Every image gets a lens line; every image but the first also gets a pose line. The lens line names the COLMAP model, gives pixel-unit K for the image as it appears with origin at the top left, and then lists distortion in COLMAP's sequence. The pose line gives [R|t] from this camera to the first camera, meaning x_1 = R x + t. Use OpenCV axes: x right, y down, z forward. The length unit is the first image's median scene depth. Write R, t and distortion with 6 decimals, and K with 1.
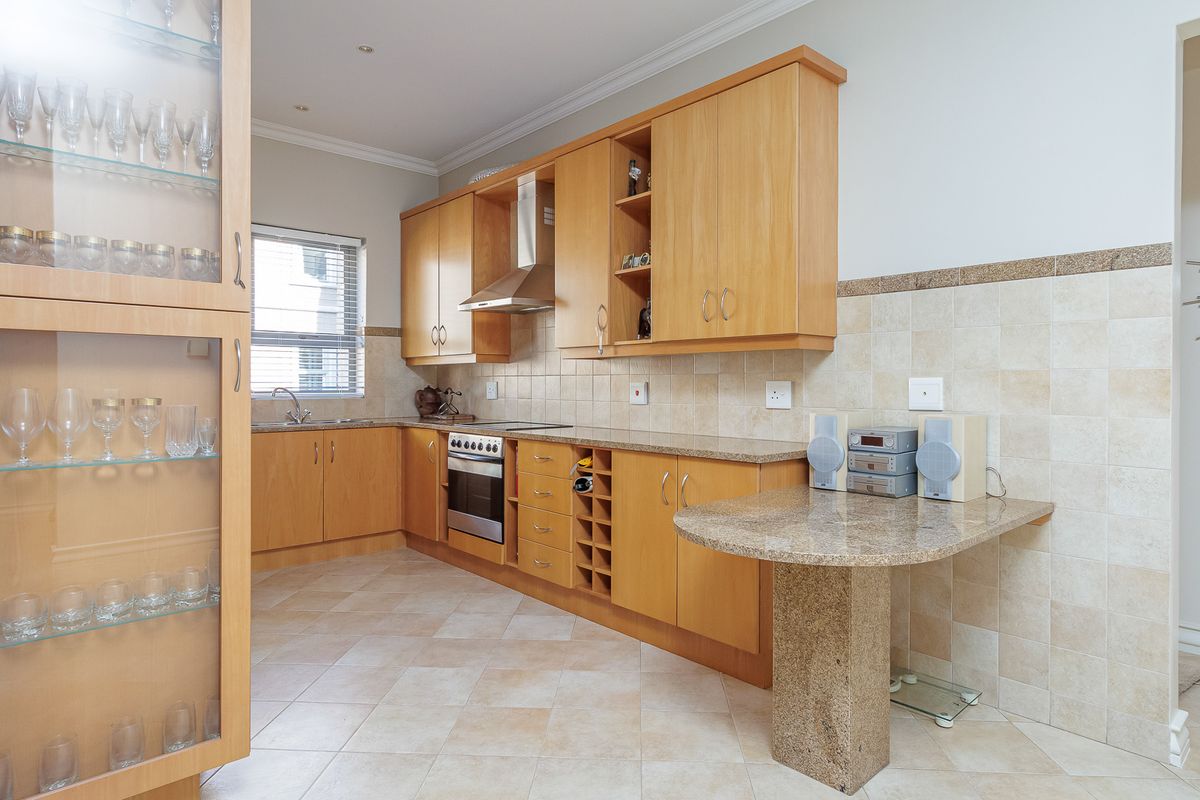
lens RADIAL K [[672.5, 0, 600.3], [0, 672.5, 392.4], [0, 0, 1]] dist [0.000625, 0.007898]
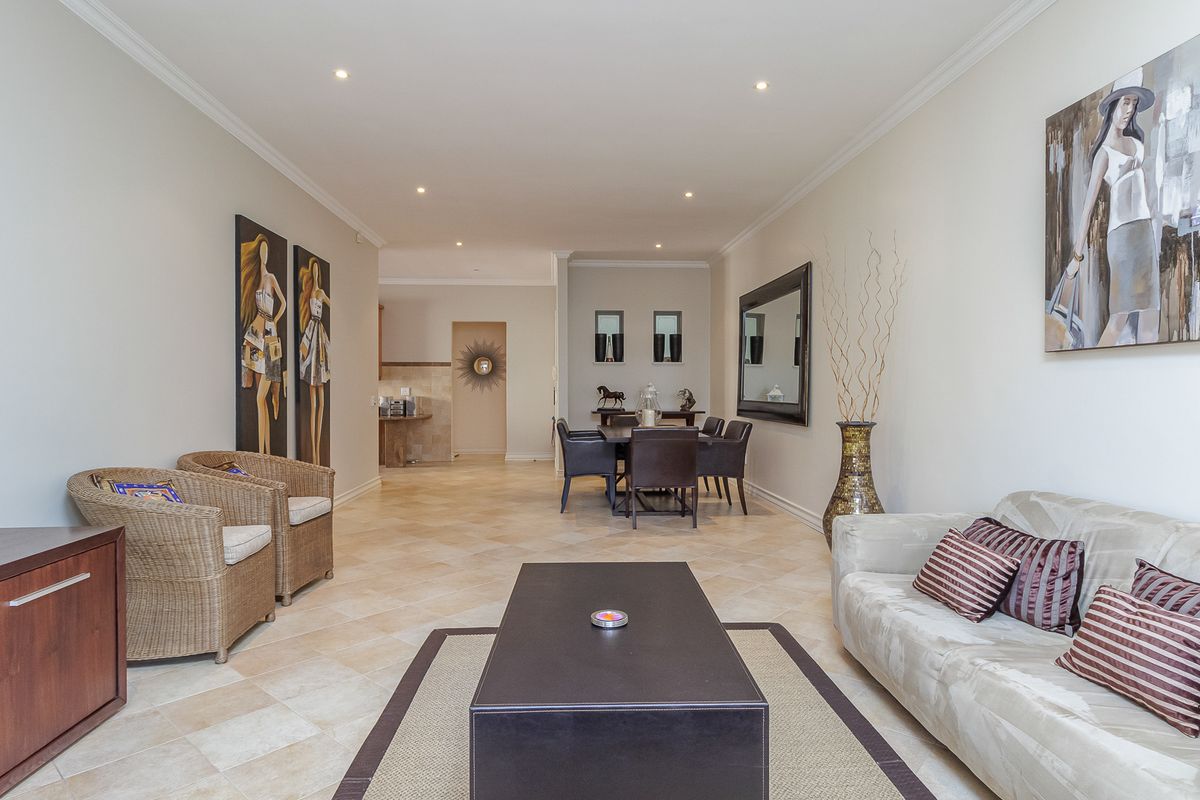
lens RADIAL K [[672.5, 0, 590.7], [0, 672.5, 400.4], [0, 0, 1]] dist [0.000625, 0.007898]
pose [[0.633304, -0.013895, 0.773779, -2.210573], [0.006539, 0.999899, 0.012603, 0.014353], [-0.773876, -0.002922, 0.633331, -2.770443]]
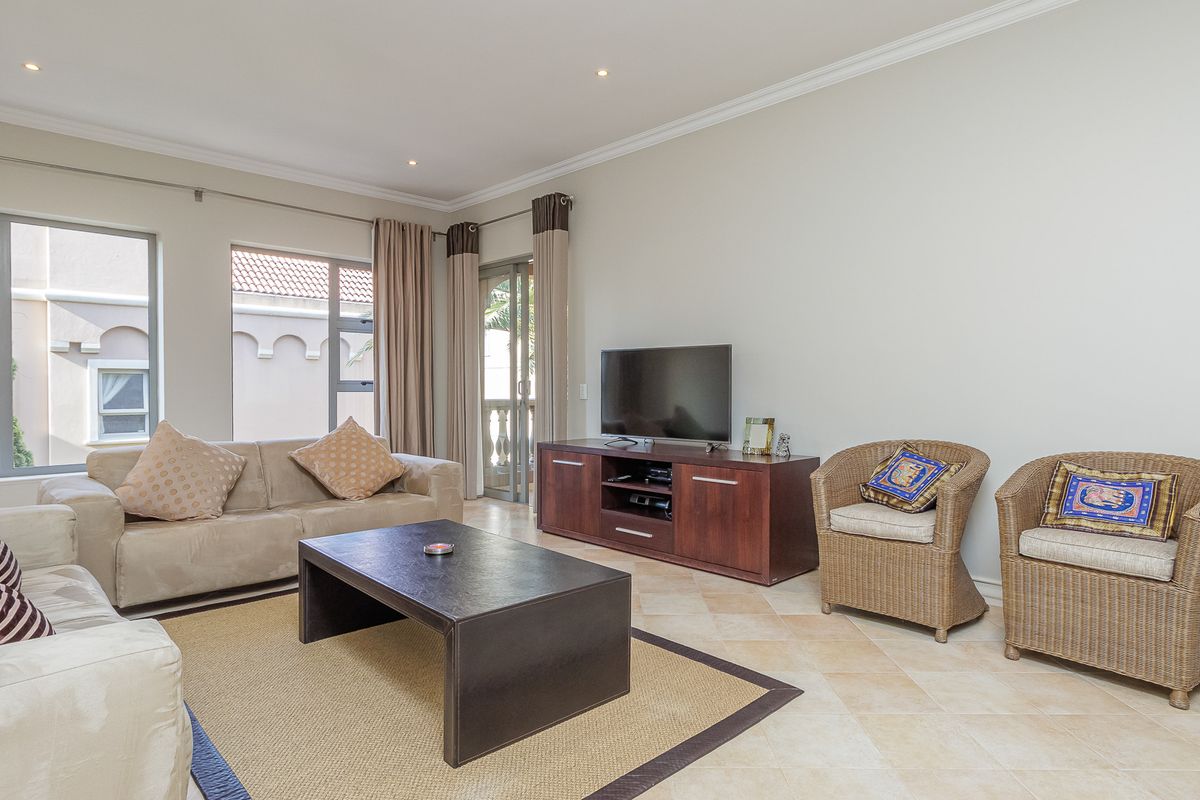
lens RADIAL K [[672.5, 0, 597.6], [0, 672.5, 398.1], [0, 0, 1]] dist [0.000625, 0.007898]
pose [[0.039407, 0.017799, -0.999065, -0.279596], [-0.007029, 0.999822, 0.017535, 0.044354], [0.999199, 0.006331, 0.039525, -1.970080]]
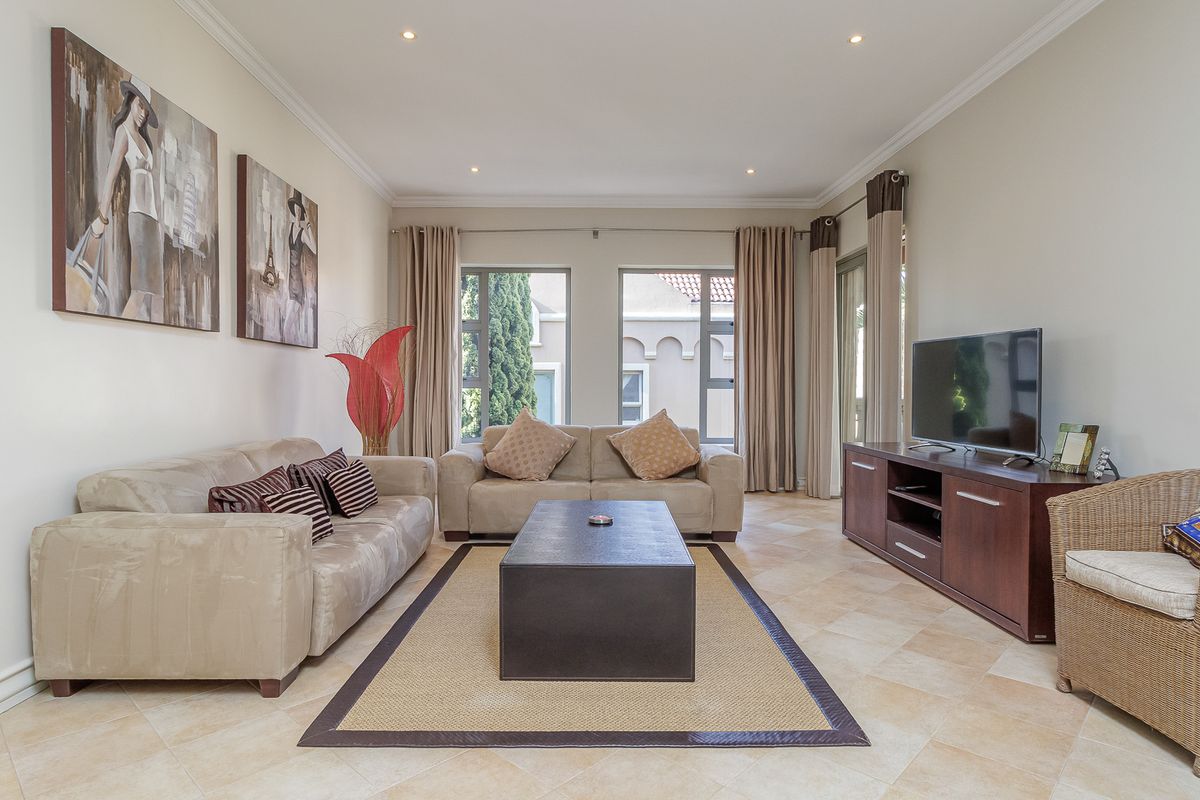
lens RADIAL K [[672.5, 0, 600.0], [0, 672.5, 395.2], [0, 0, 1]] dist [0.000625, 0.007898]
pose [[-0.650602, 0.009417, -0.759361, -0.418475], [-0.008743, 0.999764, 0.019890, 0.048964], [0.759369, 0.019580, -0.650366, -1.302914]]
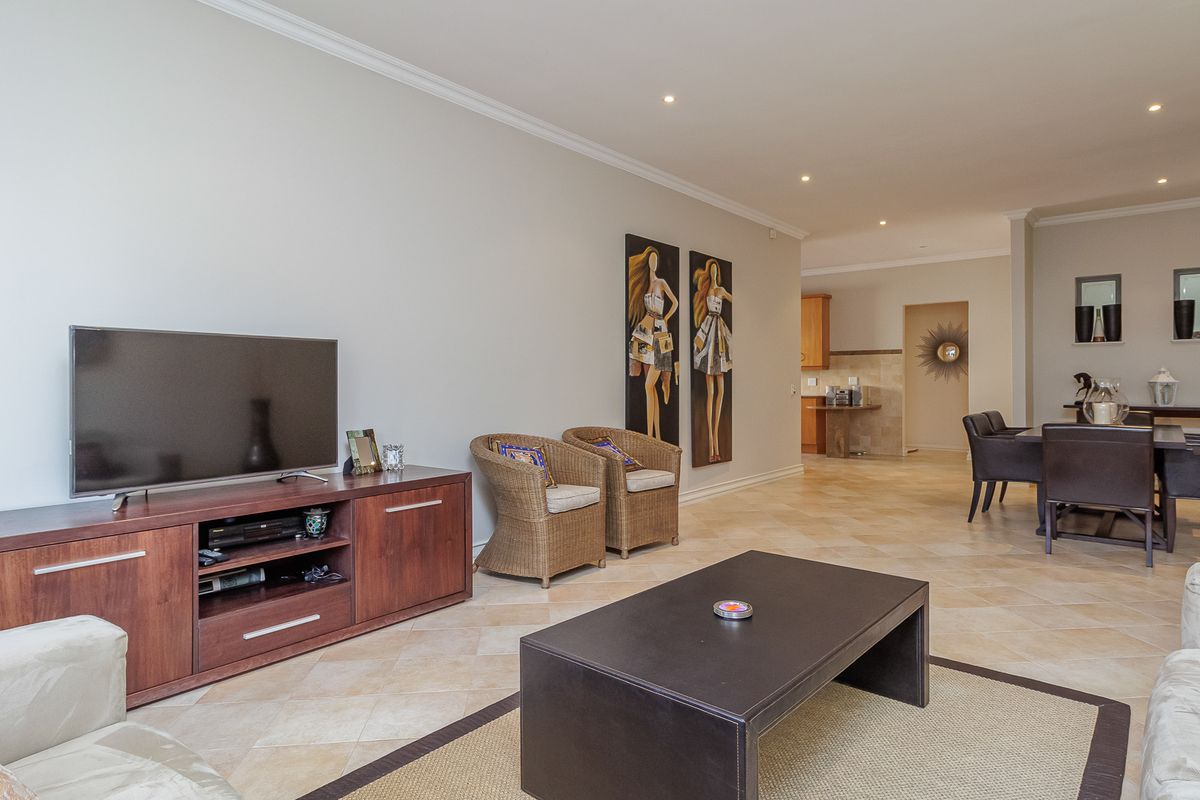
lens RADIAL K [[672.5, 0, 595.6], [0, 672.5, 383.6], [0, 0, 1]] dist [0.000625, 0.007898]
pose [[0.990046, -0.004169, 0.140682, -1.783837], [0.004710, 0.999983, -0.003515, 0.028990], [-0.140665, 0.004142, 0.990049, -3.069357]]
